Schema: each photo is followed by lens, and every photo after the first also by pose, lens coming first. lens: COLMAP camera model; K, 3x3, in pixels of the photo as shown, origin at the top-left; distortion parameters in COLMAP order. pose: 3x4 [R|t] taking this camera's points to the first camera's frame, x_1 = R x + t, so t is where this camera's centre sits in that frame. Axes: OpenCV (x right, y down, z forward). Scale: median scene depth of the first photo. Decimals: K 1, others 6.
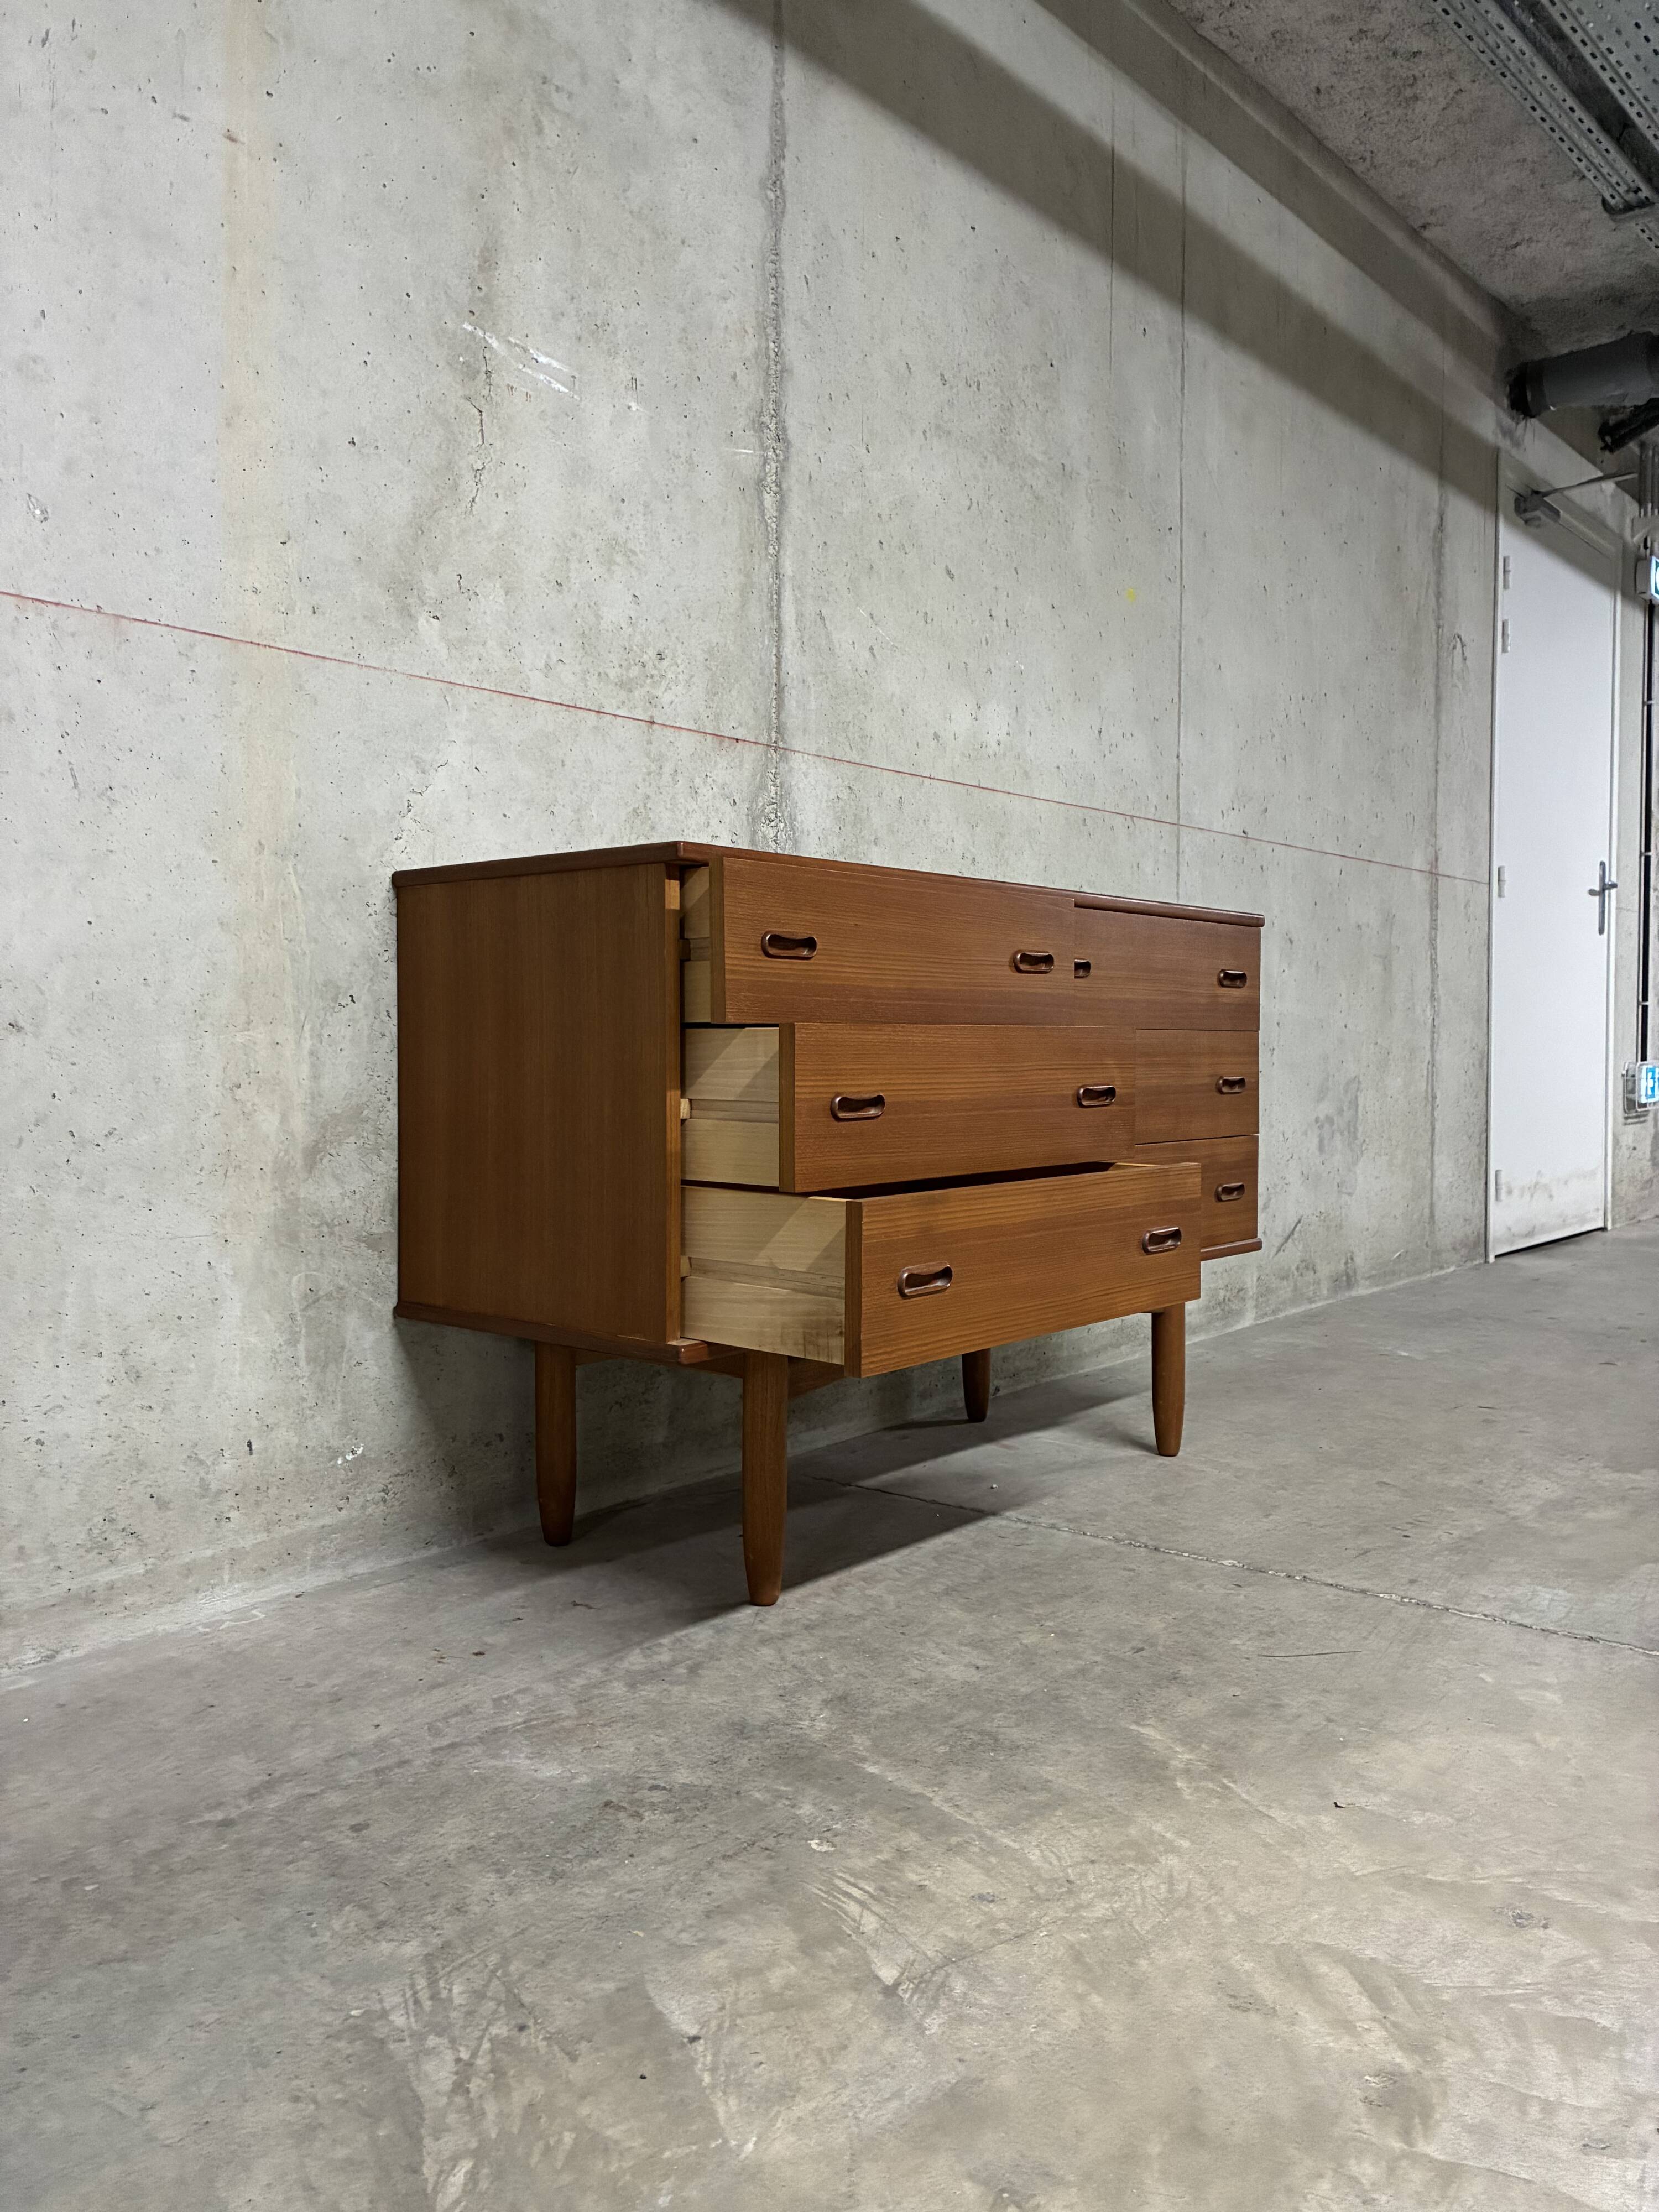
lens RADIAL K [[1691.7, 0, 837.5], [0, 1691.7, 1097.2], [0, 0, 1]] dist [-0.002787, 0.061760]
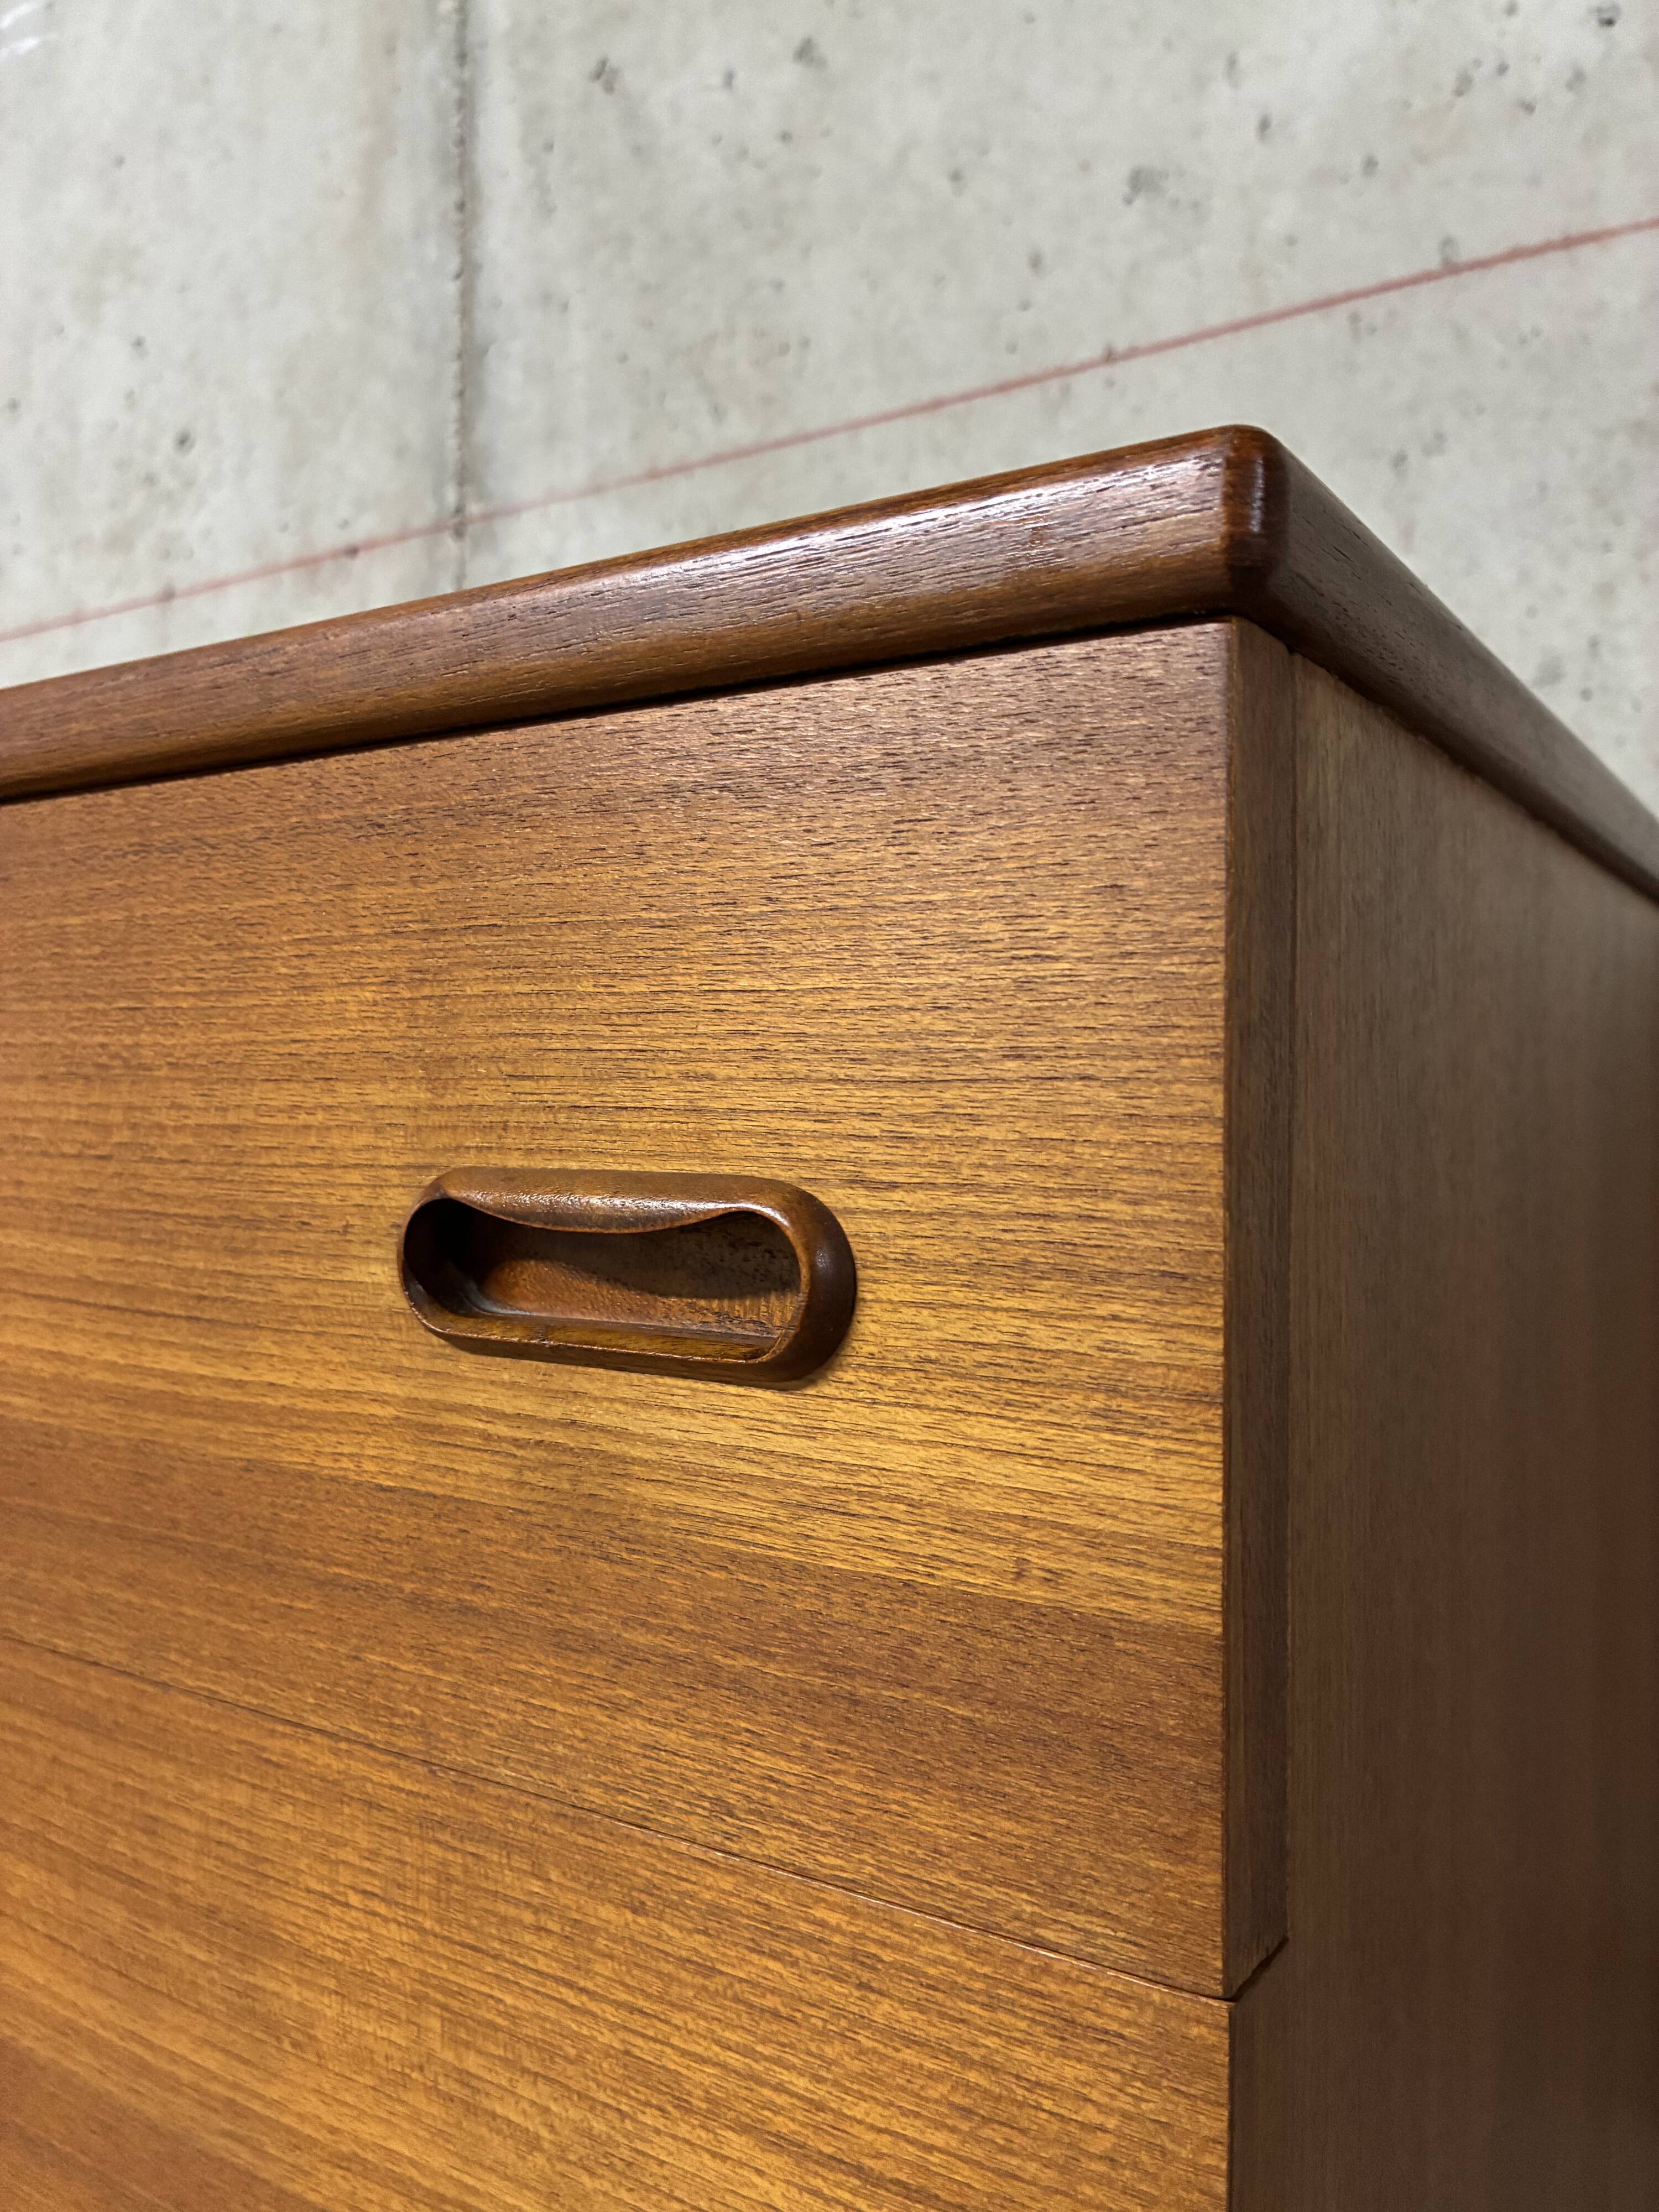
lens RADIAL K [[1731.0, 0, 824.8], [0, 1731.0, 1098.4], [0, 0, 1]] dist [0.005853, -0.002486]
pose [[0.126885, -0.004919, -0.991905, 0.413756], [-0.036741, 0.999278, -0.009656, -0.098480], [0.991237, 0.037669, 0.126613, 1.243966]]
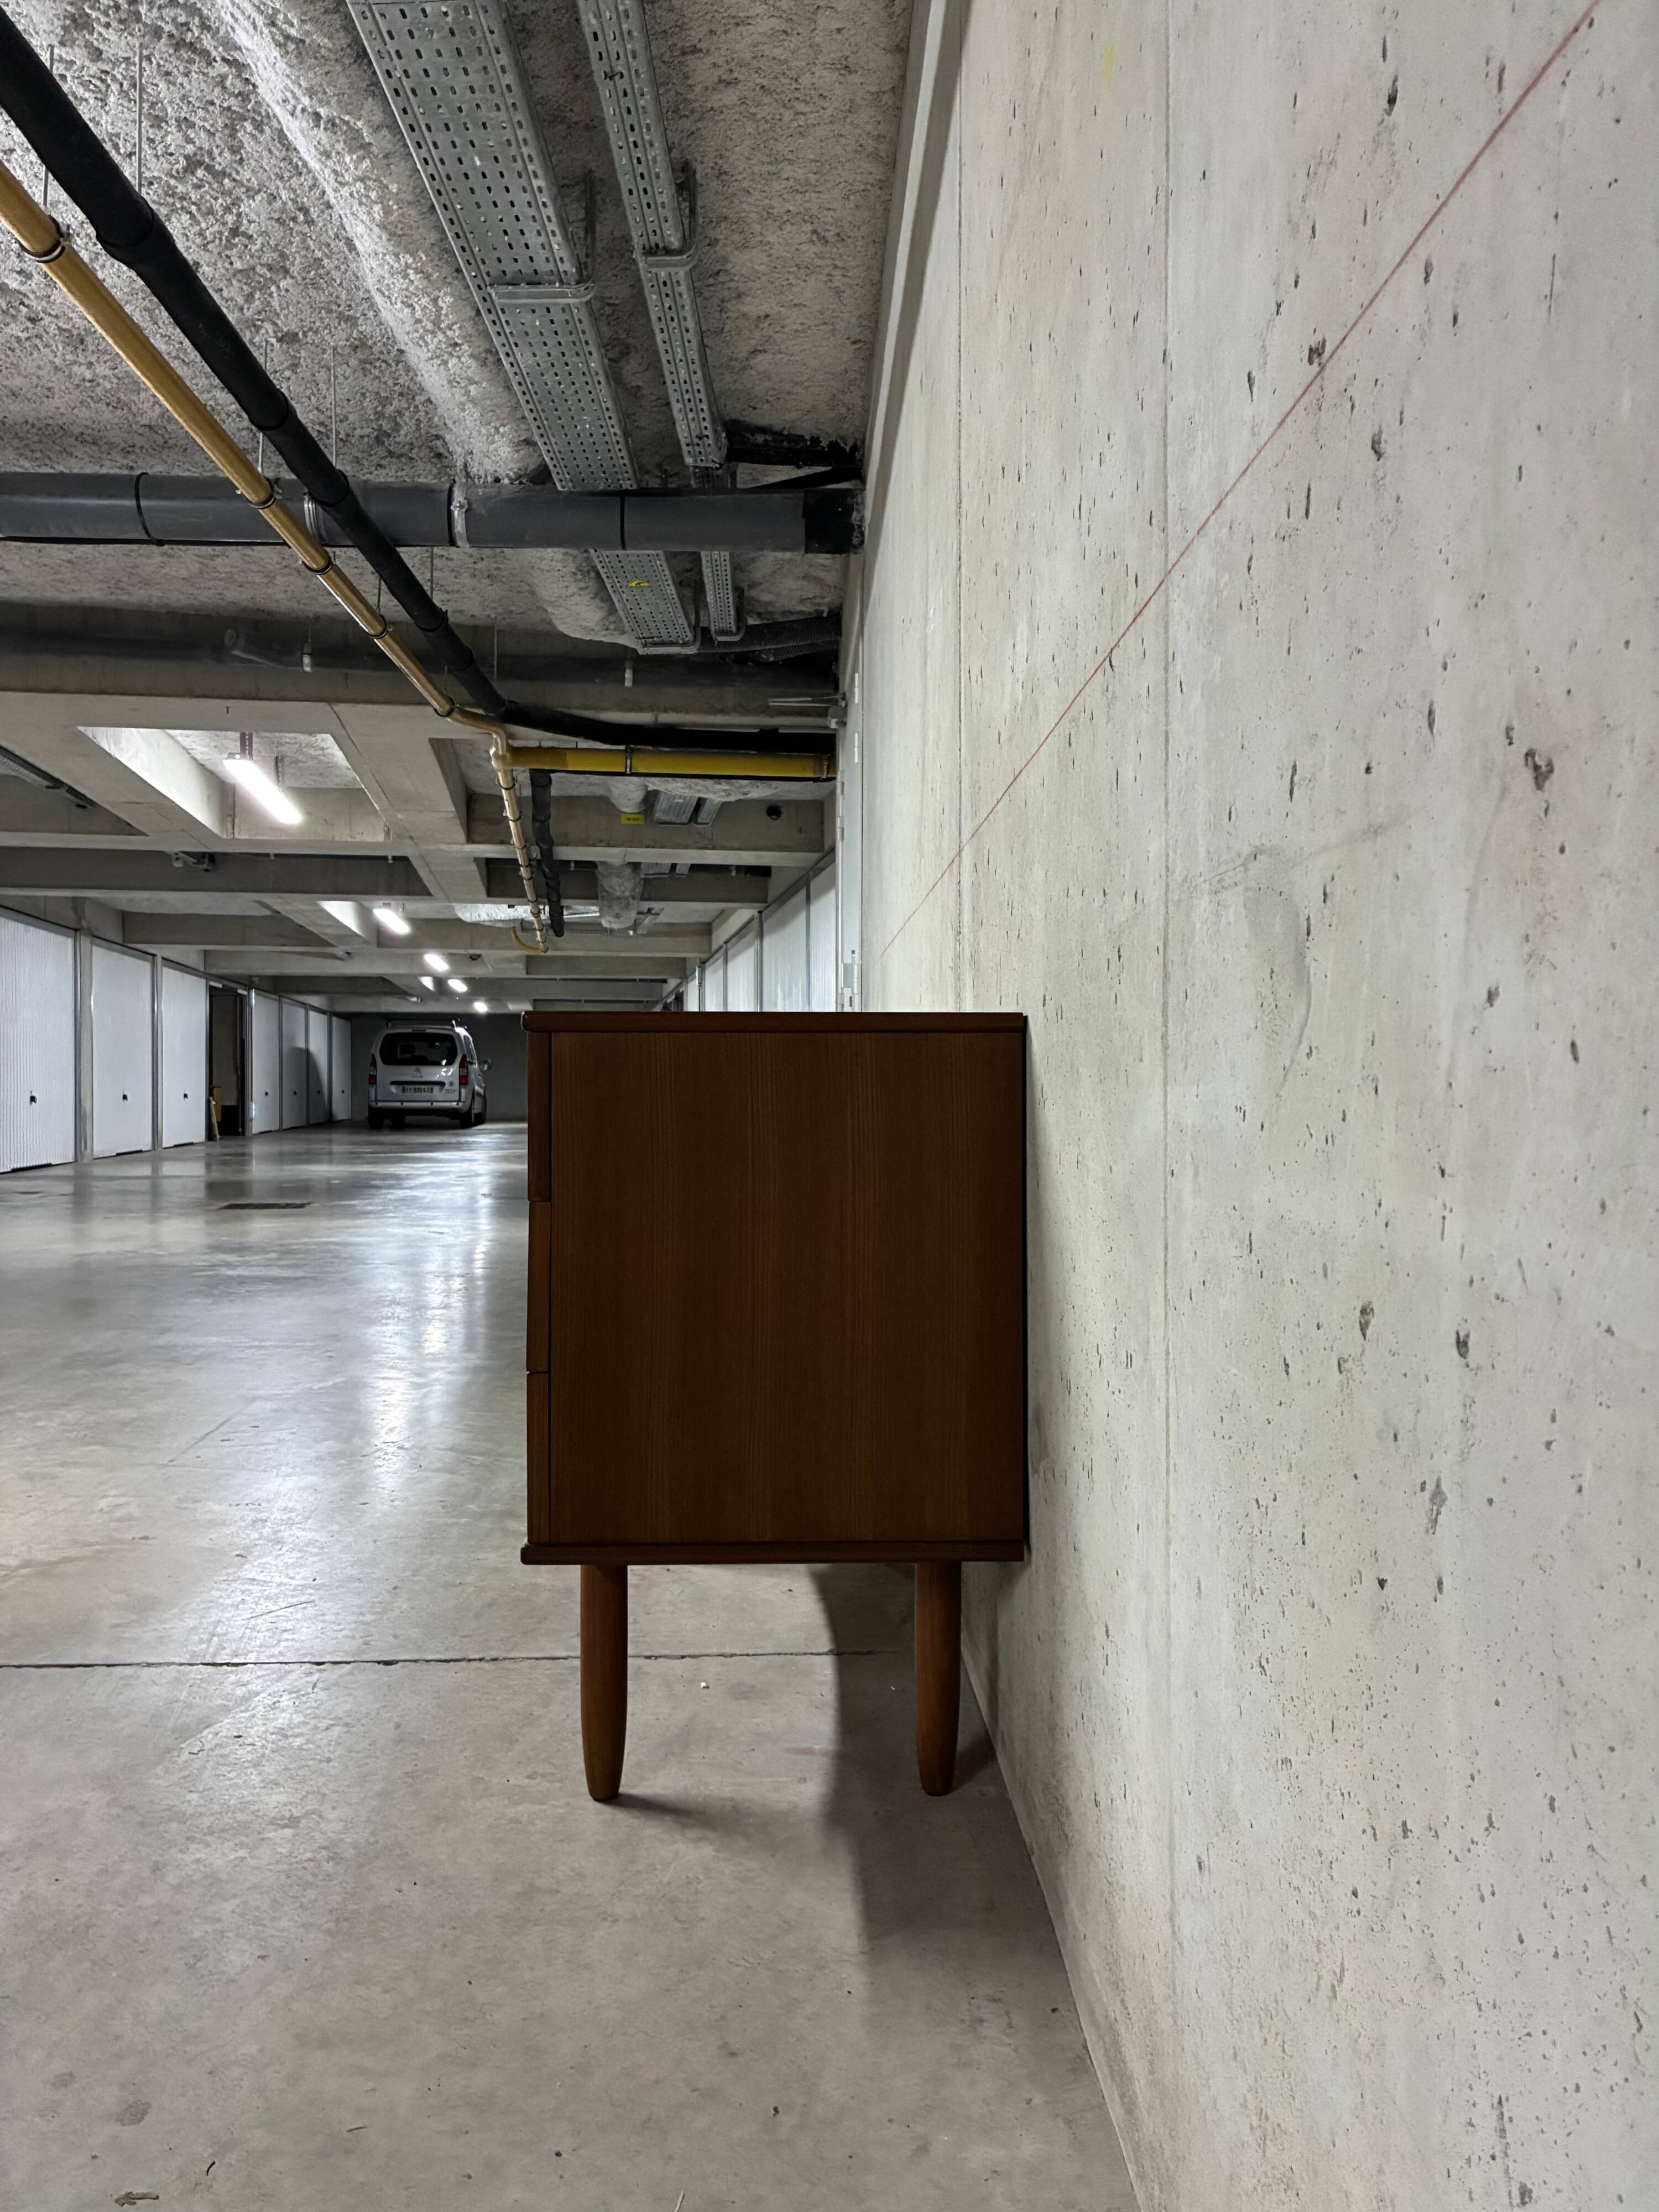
lens RADIAL K [[1713.5, 0, 833.9], [0, 1713.5, 1098.8], [0, 0, 1]] dist [0.028556, -0.011512]
pose [[-0.744293, 0.004771, -0.667836, 0.740106], [-0.023408, 0.999174, 0.033226, -0.125304], [0.667443, 0.040363, -0.743566, 1.957306]]
